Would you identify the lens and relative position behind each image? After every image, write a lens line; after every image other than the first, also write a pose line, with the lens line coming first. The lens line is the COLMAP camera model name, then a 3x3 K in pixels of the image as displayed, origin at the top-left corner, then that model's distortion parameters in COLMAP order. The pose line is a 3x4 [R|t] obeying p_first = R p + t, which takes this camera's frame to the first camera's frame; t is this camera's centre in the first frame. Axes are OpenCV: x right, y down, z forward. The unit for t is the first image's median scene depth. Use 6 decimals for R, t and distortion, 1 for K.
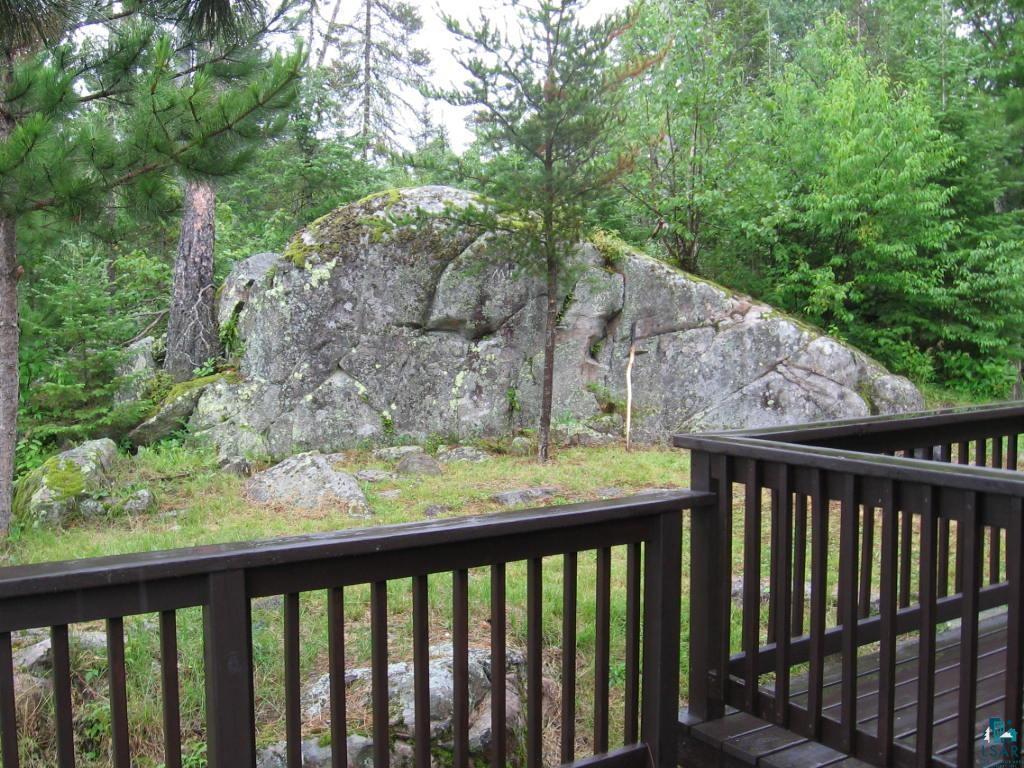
lens RADIAL K [[1058.2, 0, 476.4], [0, 1058.2, 381.2], [0, 0, 1]] dist [-0.169843, 0.130045]
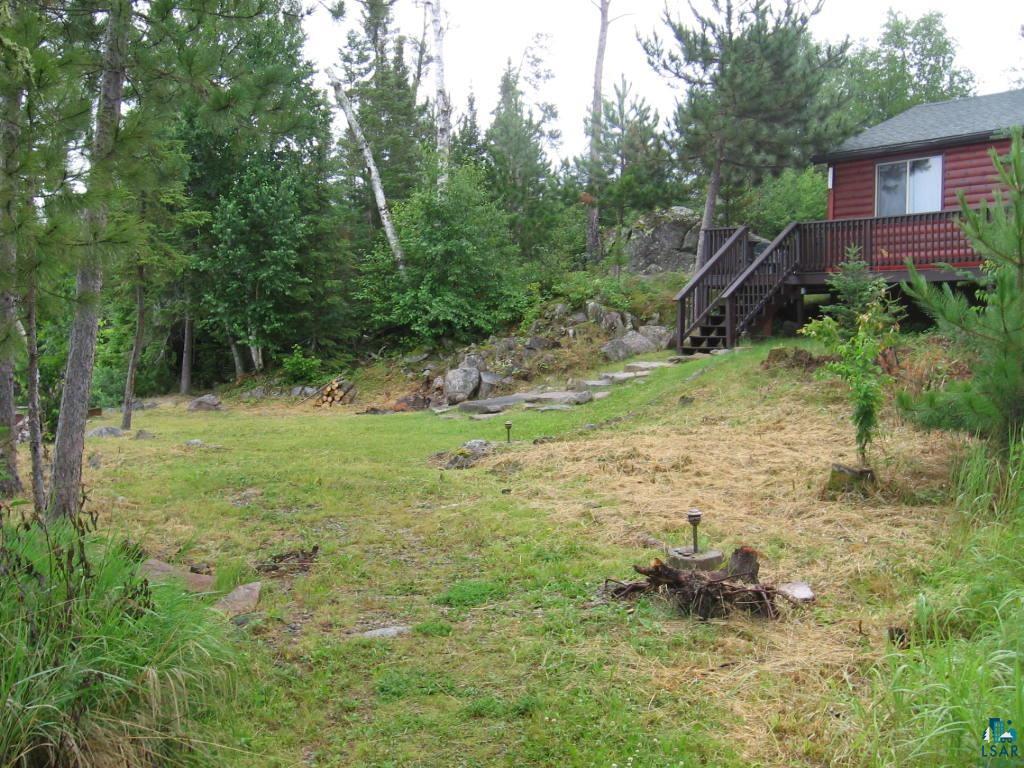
lens RADIAL K [[1058.2, 0, 476.4], [0, 1058.2, 381.2], [0, 0, 1]] dist [-0.169843, 0.130045]
pose [[0.998595, 0.018096, 0.049807, -0.821860], [-0.016555, 0.999377, -0.031181, 0.458604], [-0.050341, 0.030313, 0.998272, -2.147307]]
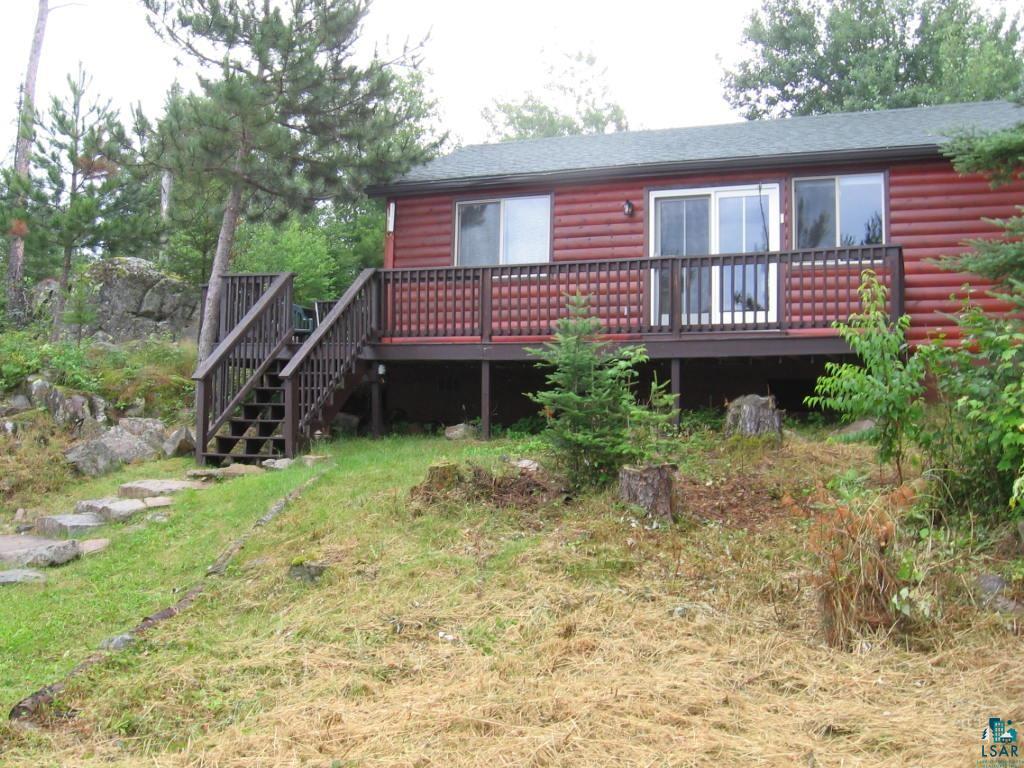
lens RADIAL K [[1058.2, 0, 476.4], [0, 1058.2, 381.2], [0, 0, 1]] dist [-0.169843, 0.130045]
pose [[0.811540, 0.050186, 0.582138, -0.799787], [0.018874, 0.993533, -0.111963, 0.383532], [-0.583992, 0.101849, 0.805344, -1.360218]]
